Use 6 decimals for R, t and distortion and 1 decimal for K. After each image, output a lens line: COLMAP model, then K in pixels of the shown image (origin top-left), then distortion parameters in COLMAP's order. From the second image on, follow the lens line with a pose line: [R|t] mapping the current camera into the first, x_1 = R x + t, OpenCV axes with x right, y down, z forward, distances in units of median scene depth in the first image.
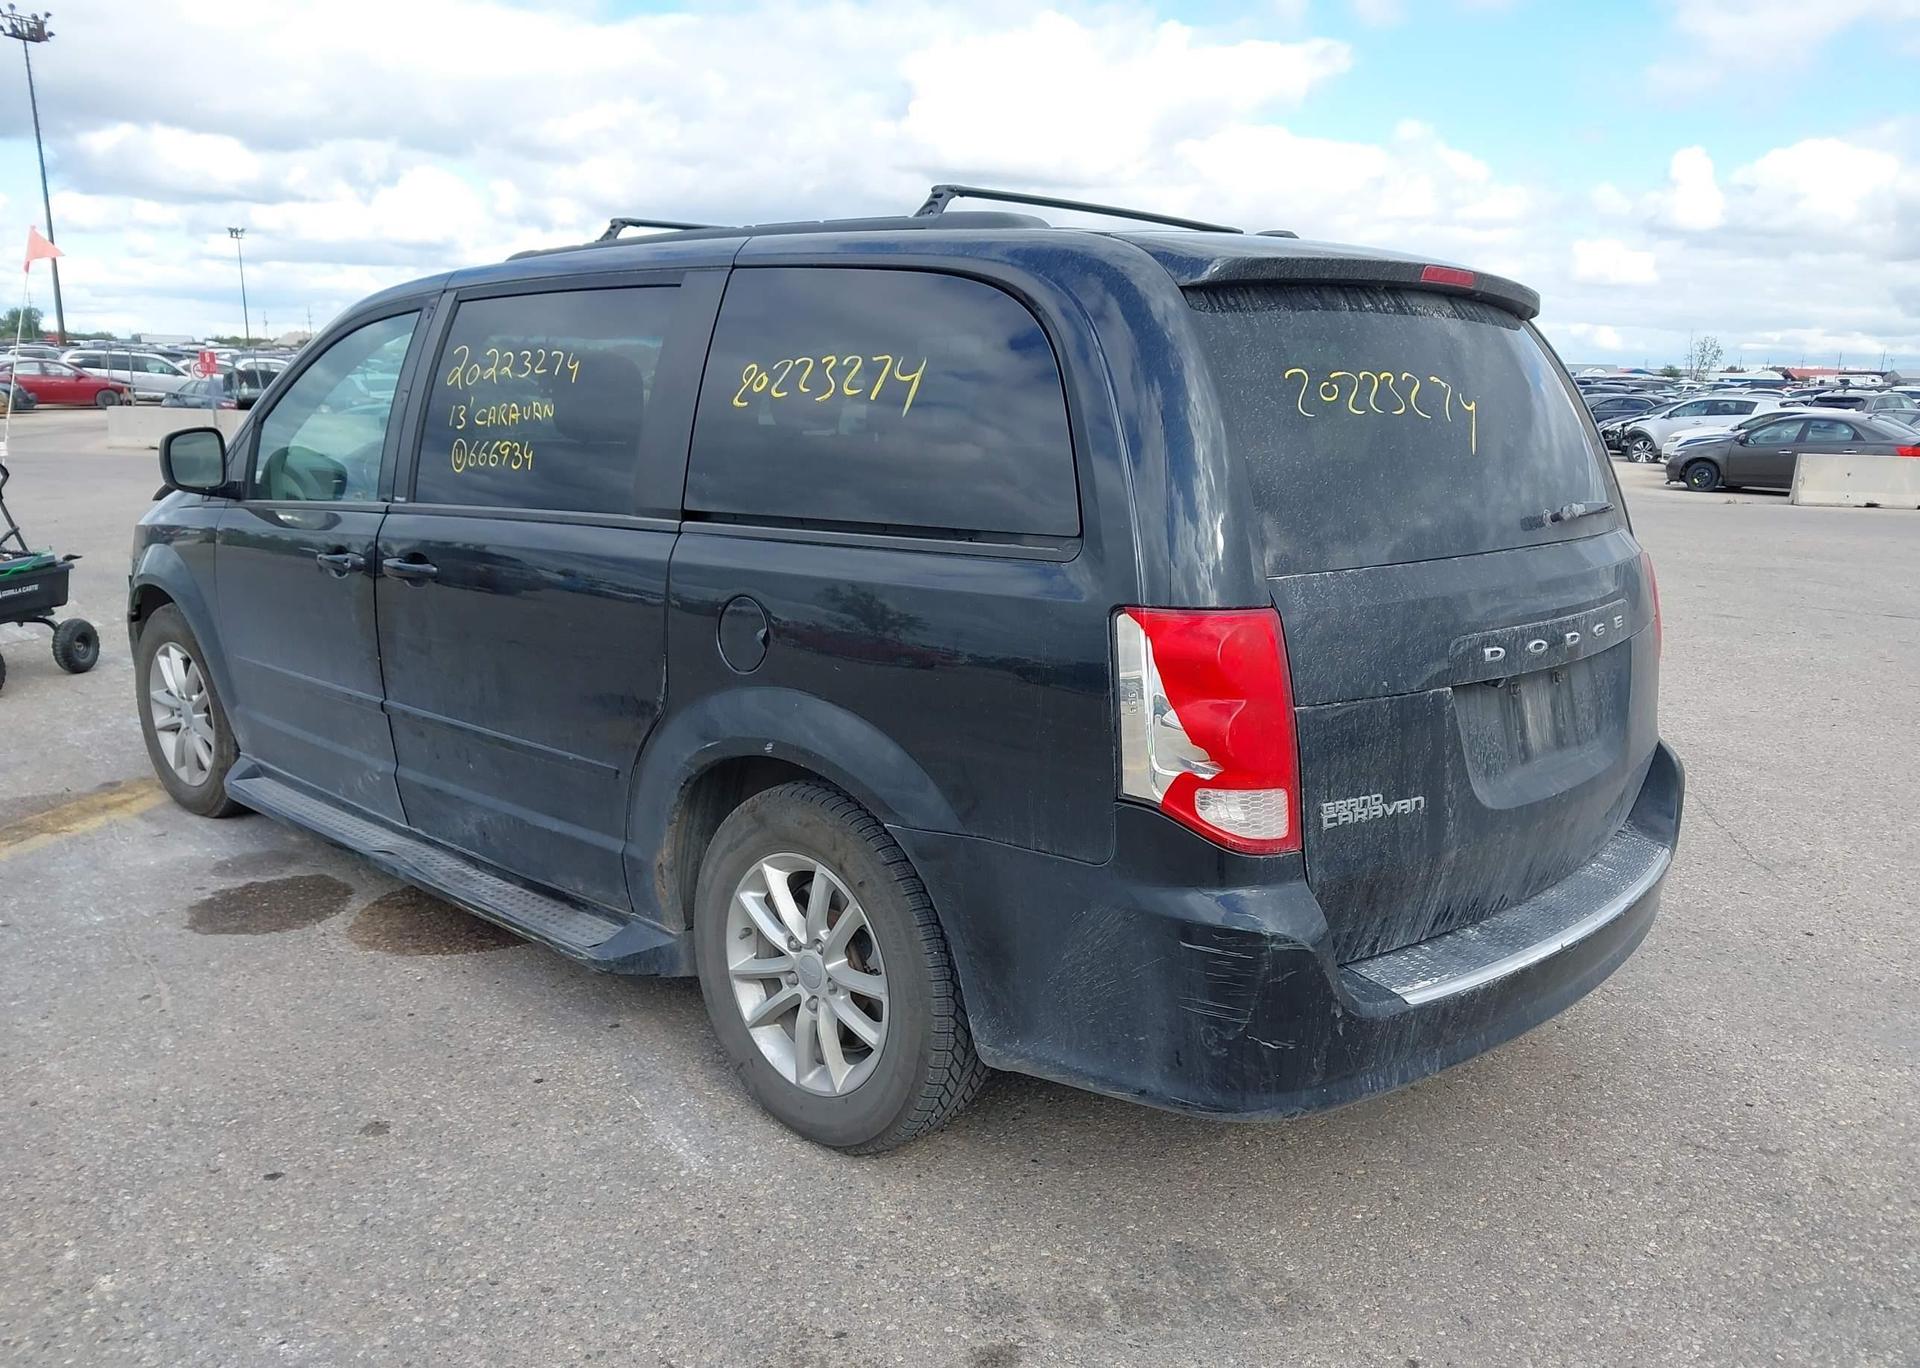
lens RADIAL K [[1576.0, 0, 962.7], [0, 1576.0, 733.9], [0, 0, 1]] dist [0.007122, 0.010609]
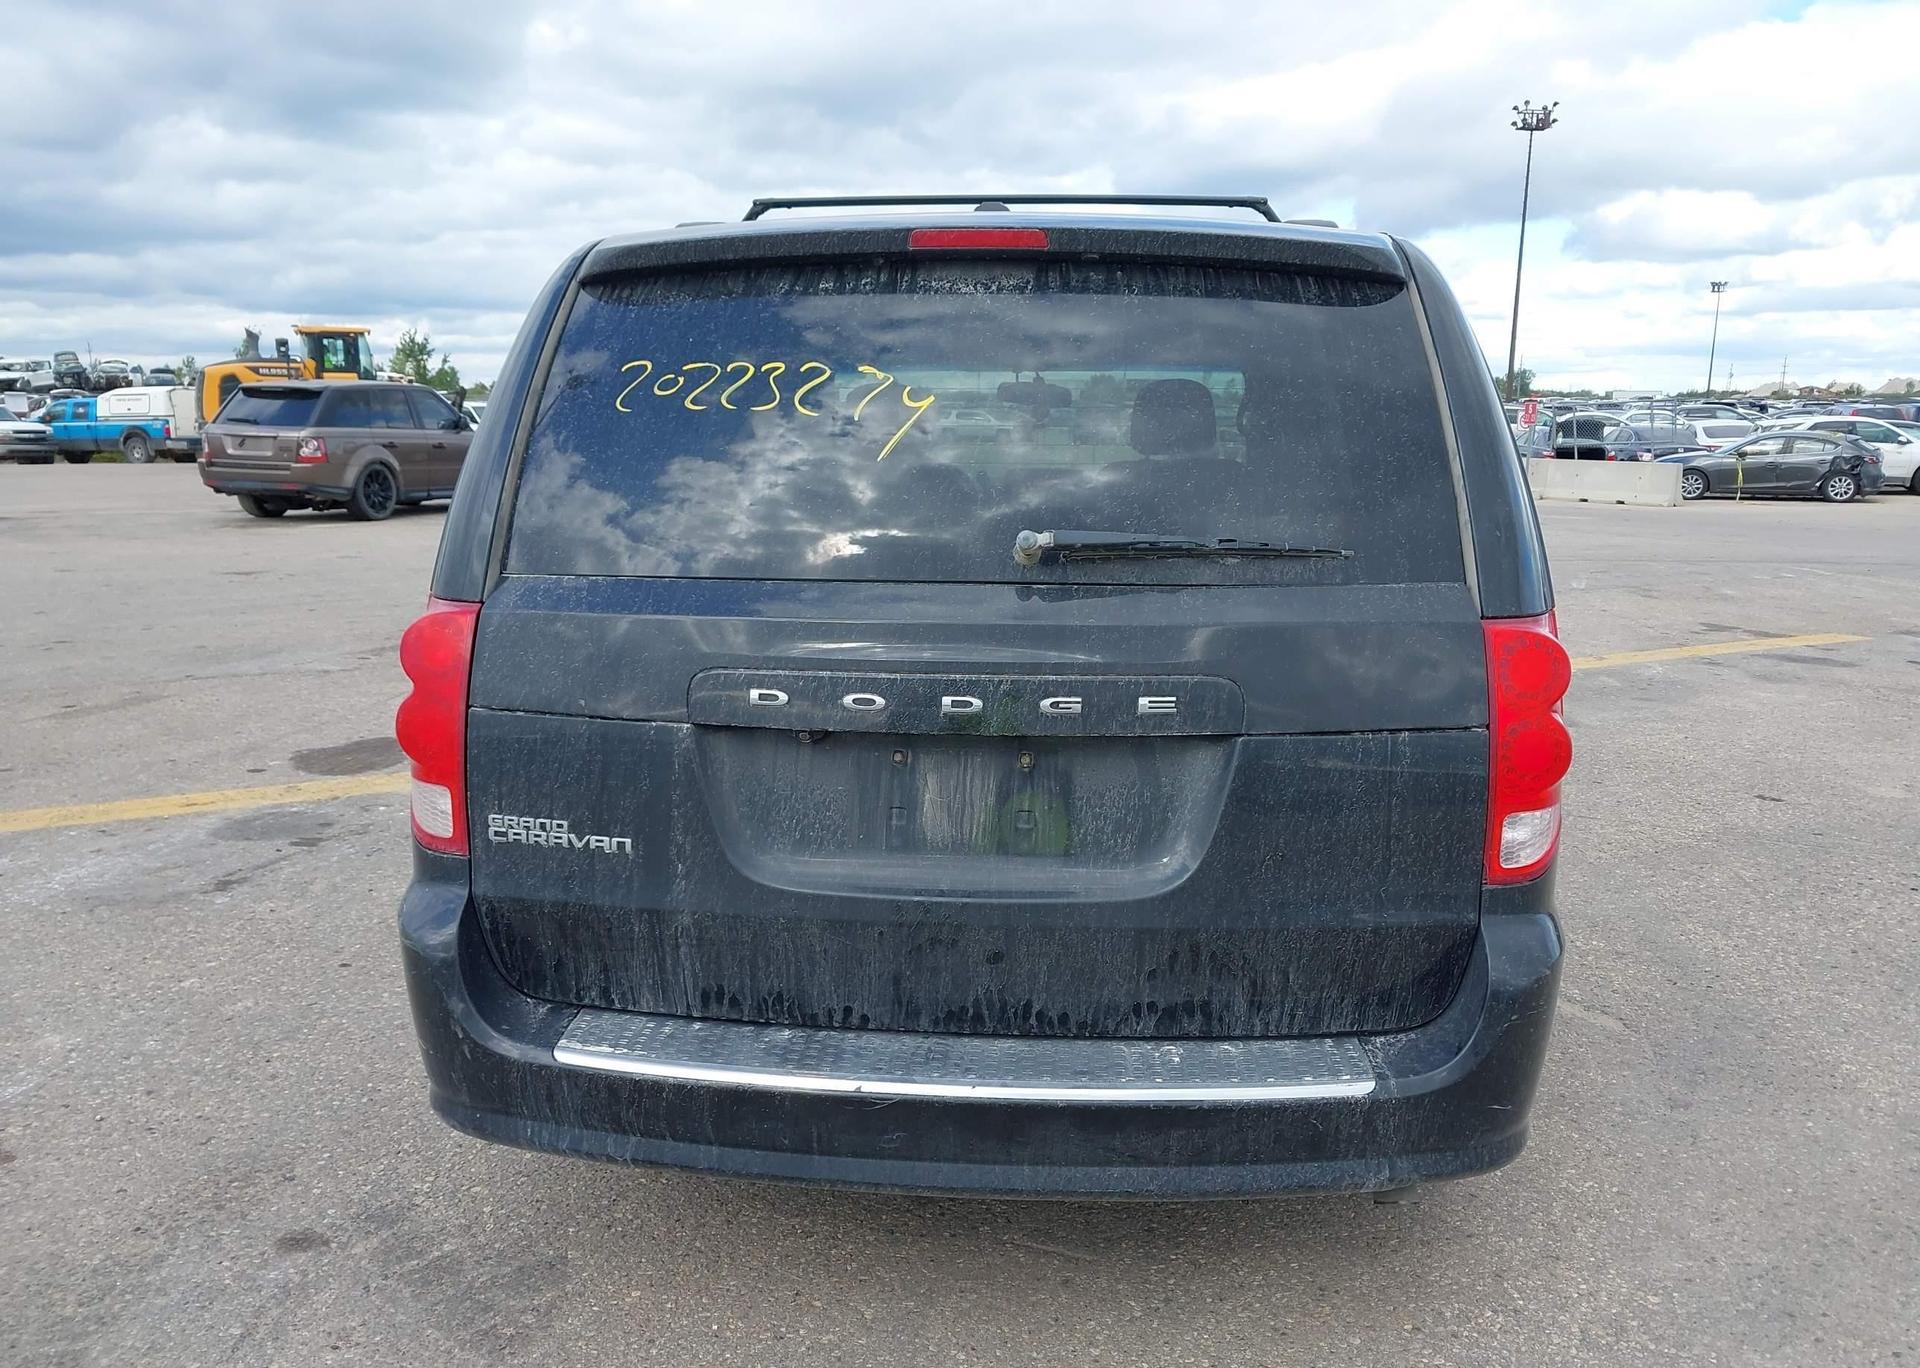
lens RADIAL K [[1542.0, 0, 964.5], [0, 1542.0, 723.0], [0, 0, 1]] dist [0.066881, -0.042115]
pose [[0.645505, 0.138054, -0.751175, 0.899576], [-0.165917, 0.985387, 0.038521, -0.075554], [0.745517, 0.099767, 0.658978, 0.481545]]
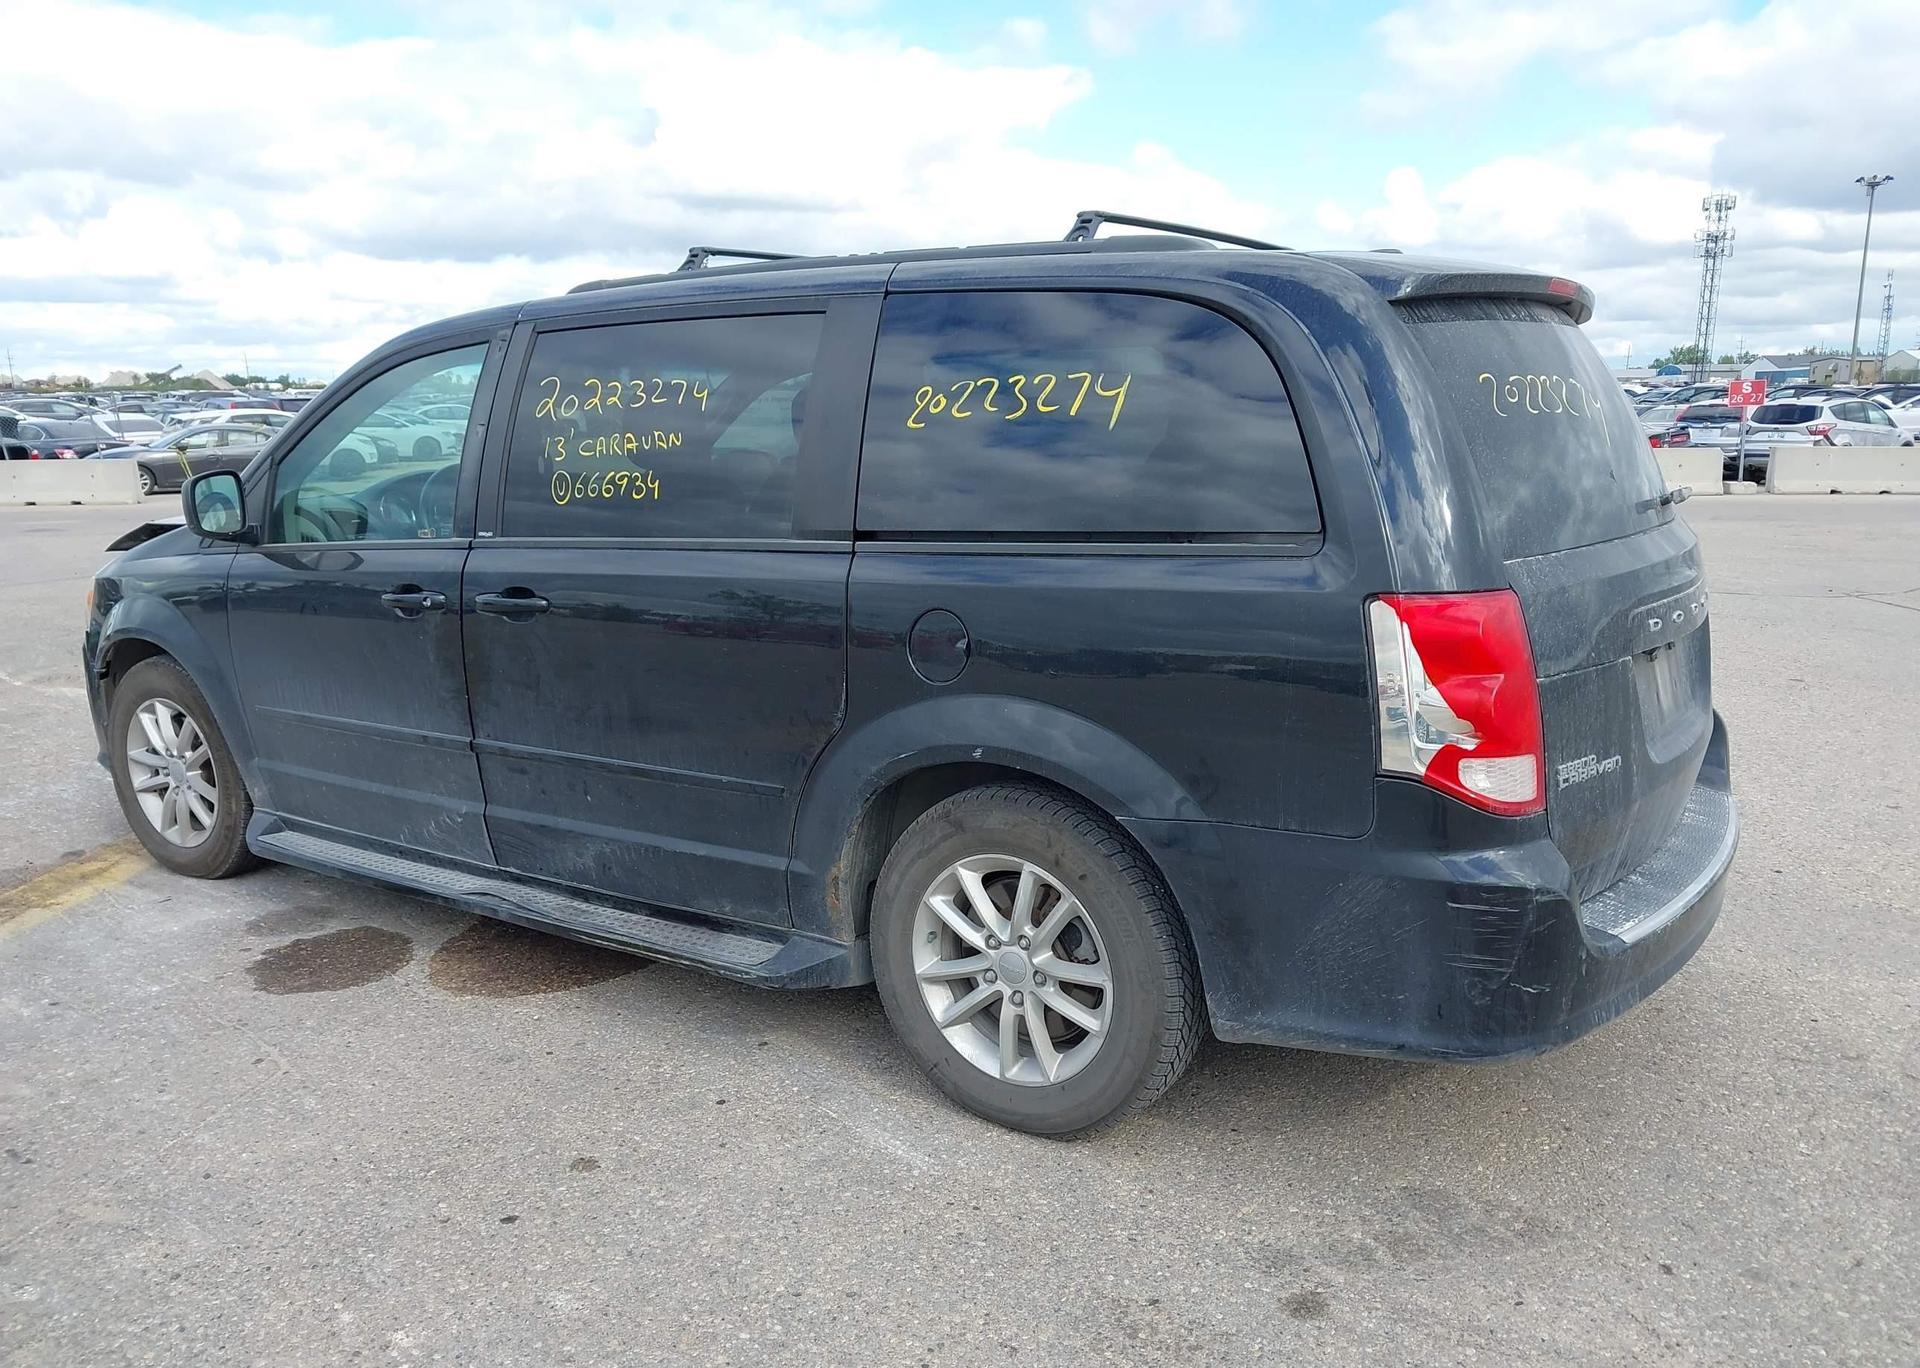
lens RADIAL K [[1559.0, 0, 978.3], [0, 1559.0, 730.6], [0, 0, 1]] dist [0.045685, -0.059761]
pose [[0.986765, -0.061801, 0.149919, -0.253995], [0.063848, 0.997920, -0.008871, 0.002659], [-0.149059, 0.018326, 0.988658, -0.015899]]
